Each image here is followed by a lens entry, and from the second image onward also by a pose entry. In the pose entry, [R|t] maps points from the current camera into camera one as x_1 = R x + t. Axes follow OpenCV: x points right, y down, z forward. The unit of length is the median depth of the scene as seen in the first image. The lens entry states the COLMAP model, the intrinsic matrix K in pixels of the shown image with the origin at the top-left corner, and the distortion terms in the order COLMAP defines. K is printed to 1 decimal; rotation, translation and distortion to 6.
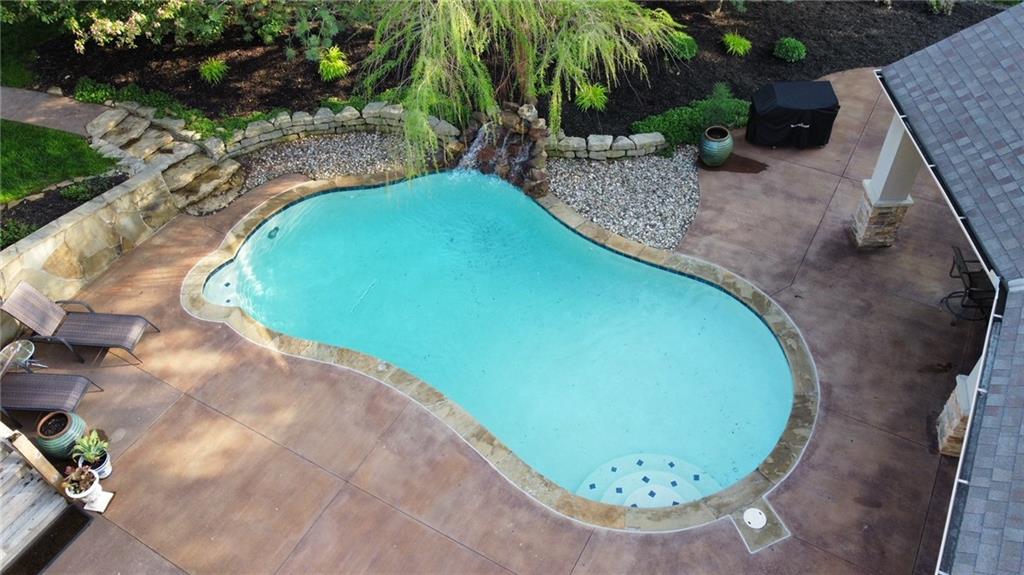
lens RADIAL K [[775.4, 0, 511.7], [0, 775.4, 290.5], [0, 0, 1]] dist [-0.002785, -0.006097]
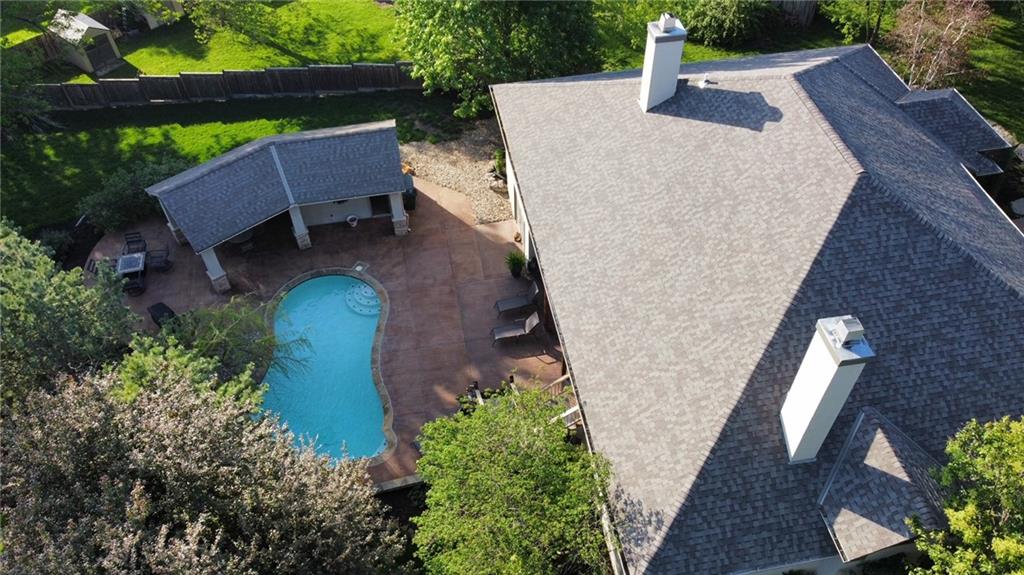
lens RADIAL K [[775.4, 0, 517.2], [0, 775.4, 296.2], [0, 0, 1]] dist [-0.002785, -0.006097]
pose [[-0.655856, -0.522799, 0.544550, -1.707554], [0.581696, 0.109757, 0.805967, -1.684728], [-0.481127, 0.845361, 0.232125, -0.046560]]
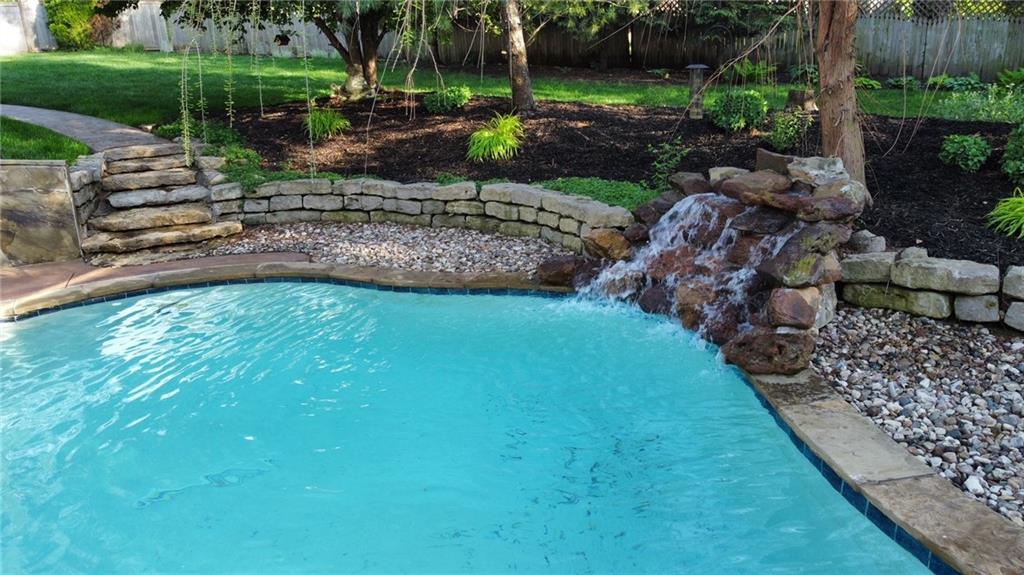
lens RADIAL K [[775.4, 0, 514.1], [0, 775.4, 286.9], [0, 0, 1]] dist [-0.002785, -0.006097]
pose [[0.832564, 0.165633, -0.528586, 0.118299], [-0.399411, 0.840686, -0.365673, -0.009892], [0.383807, 0.515569, 0.766081, 0.856254]]
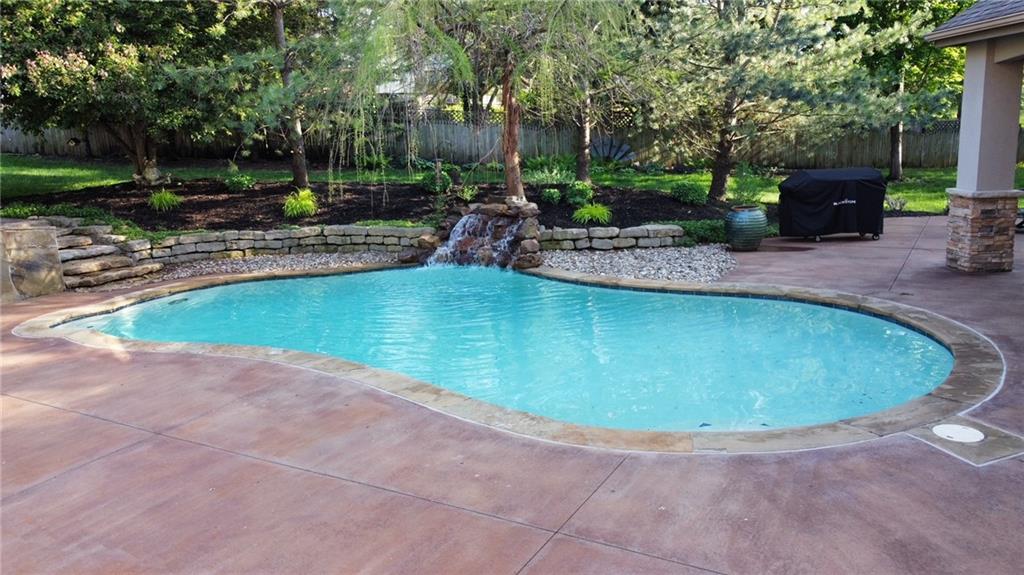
lens RADIAL K [[775.4, 0, 512.0], [0, 775.4, 289.9], [0, 0, 1]] dist [-0.002785, -0.006097]
pose [[0.999919, 0.009158, -0.008809, 0.028740], [-0.012549, 0.820540, -0.571452, 0.399040], [0.001995, 0.571516, 0.820588, 0.435209]]
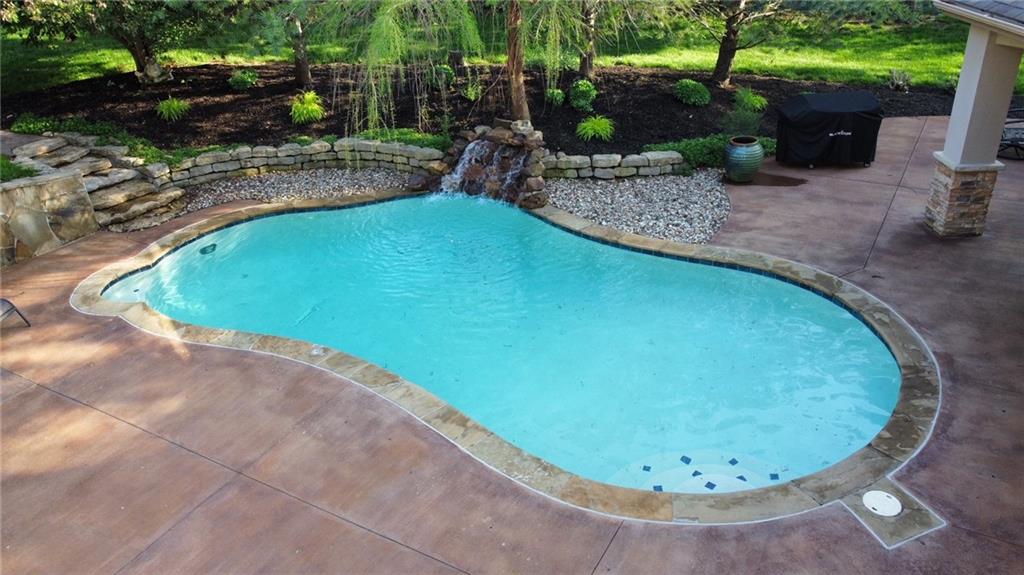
lens RADIAL K [[775.4, 0, 512.2], [0, 775.4, 290.4], [0, 0, 1]] dist [-0.002785, -0.006097]
pose [[0.999987, 0.004544, -0.002436, 0.015120], [-0.005083, 0.947787, -0.318862, 0.263470], [0.000860, 0.318870, 0.947798, 0.285194]]
